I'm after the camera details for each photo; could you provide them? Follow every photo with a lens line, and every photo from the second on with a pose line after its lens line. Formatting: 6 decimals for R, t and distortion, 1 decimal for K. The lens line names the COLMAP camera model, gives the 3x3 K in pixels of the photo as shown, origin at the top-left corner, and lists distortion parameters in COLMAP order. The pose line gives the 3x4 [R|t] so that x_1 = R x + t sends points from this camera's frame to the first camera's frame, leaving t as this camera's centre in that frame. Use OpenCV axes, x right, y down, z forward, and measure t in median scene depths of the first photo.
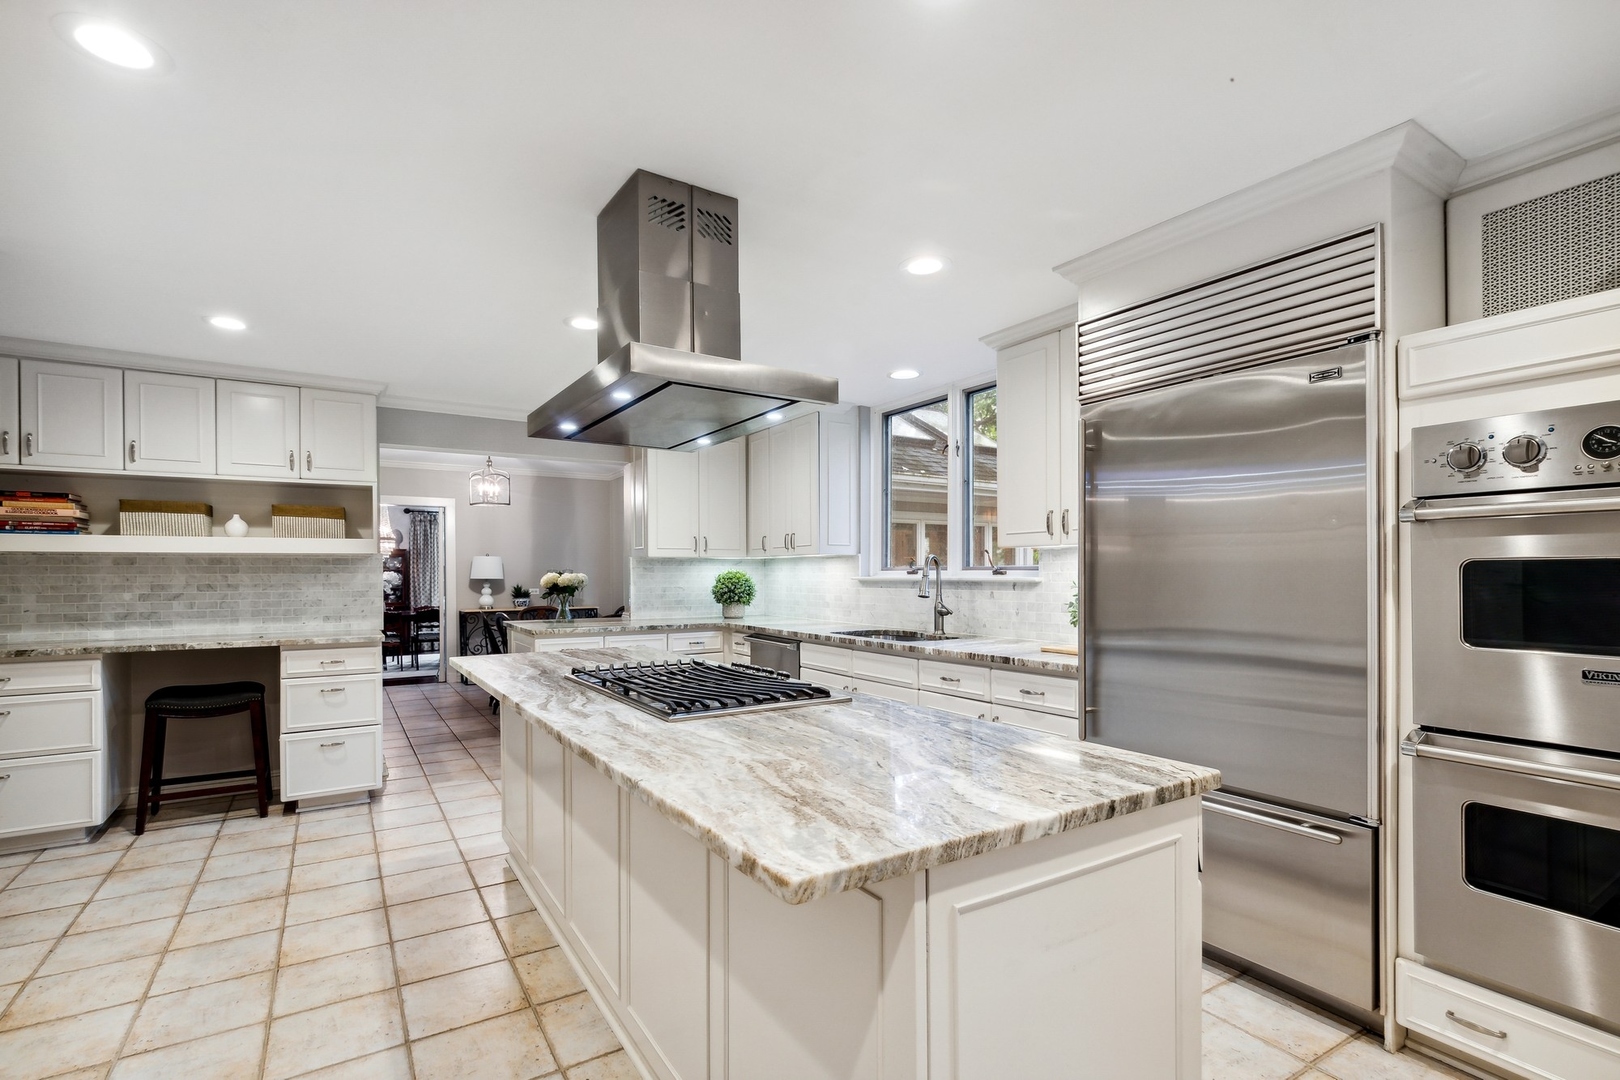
lens RADIAL K [[742.2, 0, 775.2], [0, 742.2, 568.7], [0, 0, 1]] dist [0.001997, 0.000984]
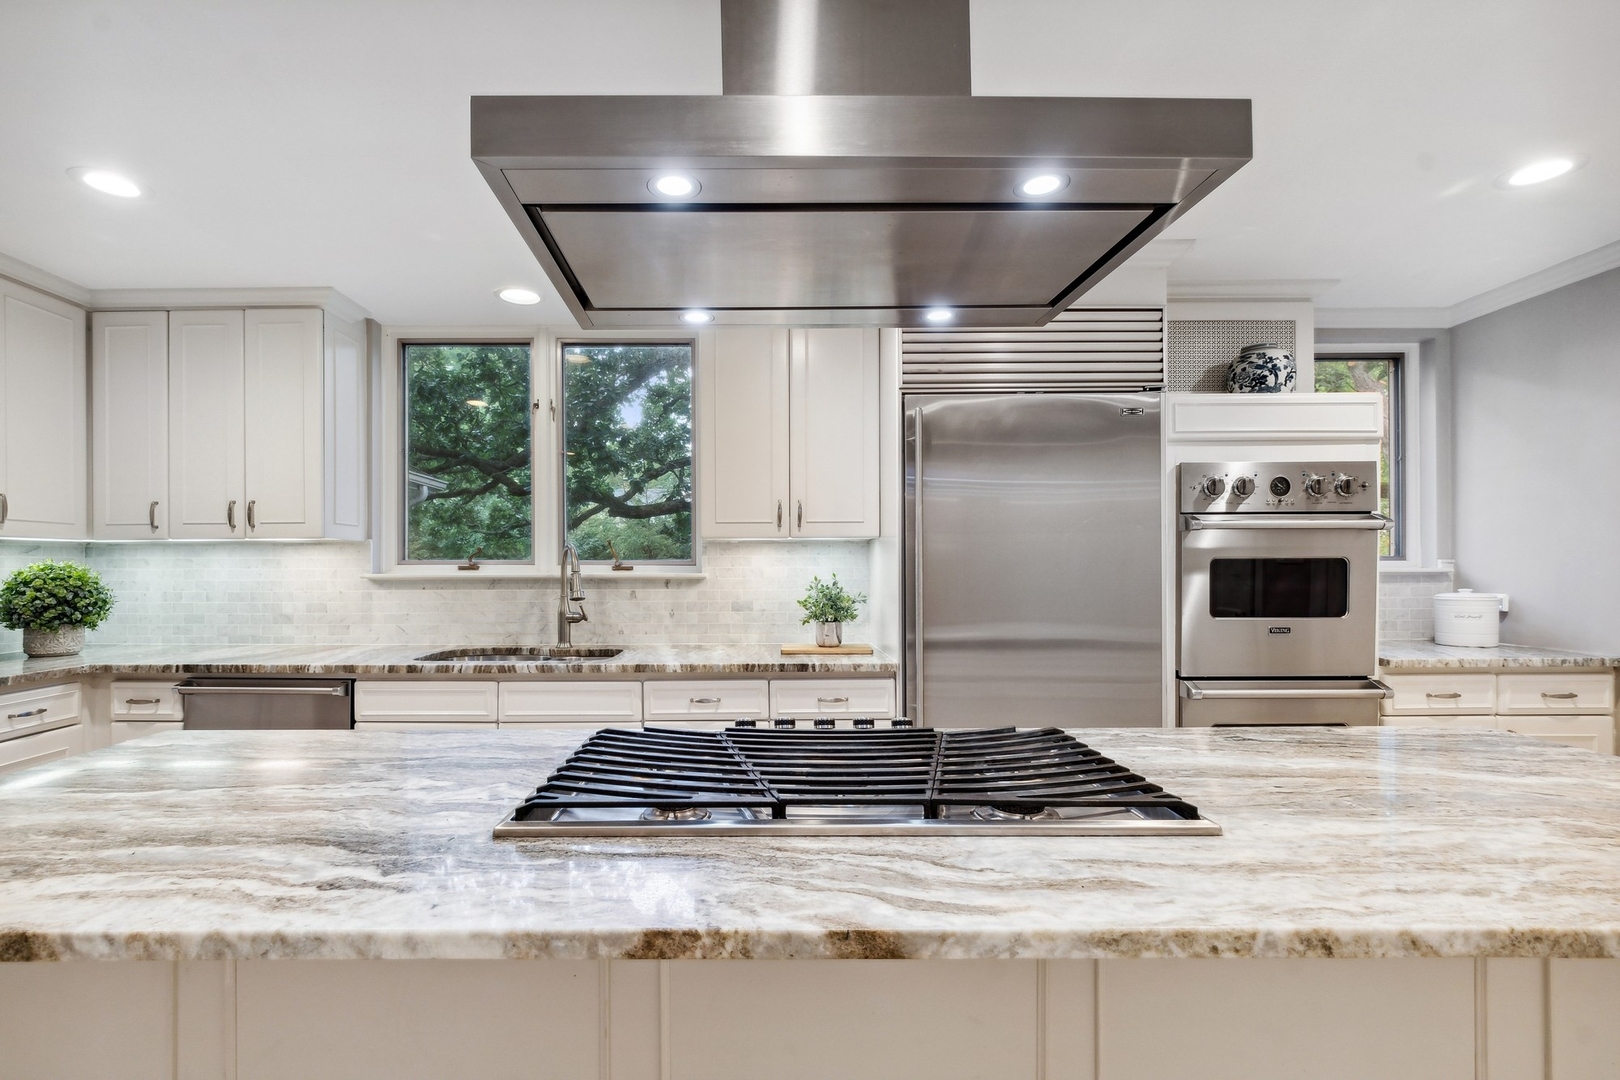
lens RADIAL K [[742.2, 0, 839.0], [0, 742.2, 568.7], [0, 0, 1]] dist [0.001997, 0.000984]
pose [[0.532710, -0.000587, 0.846298, -0.347890], [-0.004026, 0.999987, 0.003228, 0.003244], [-0.846288, -0.005127, 0.532701, 0.428993]]
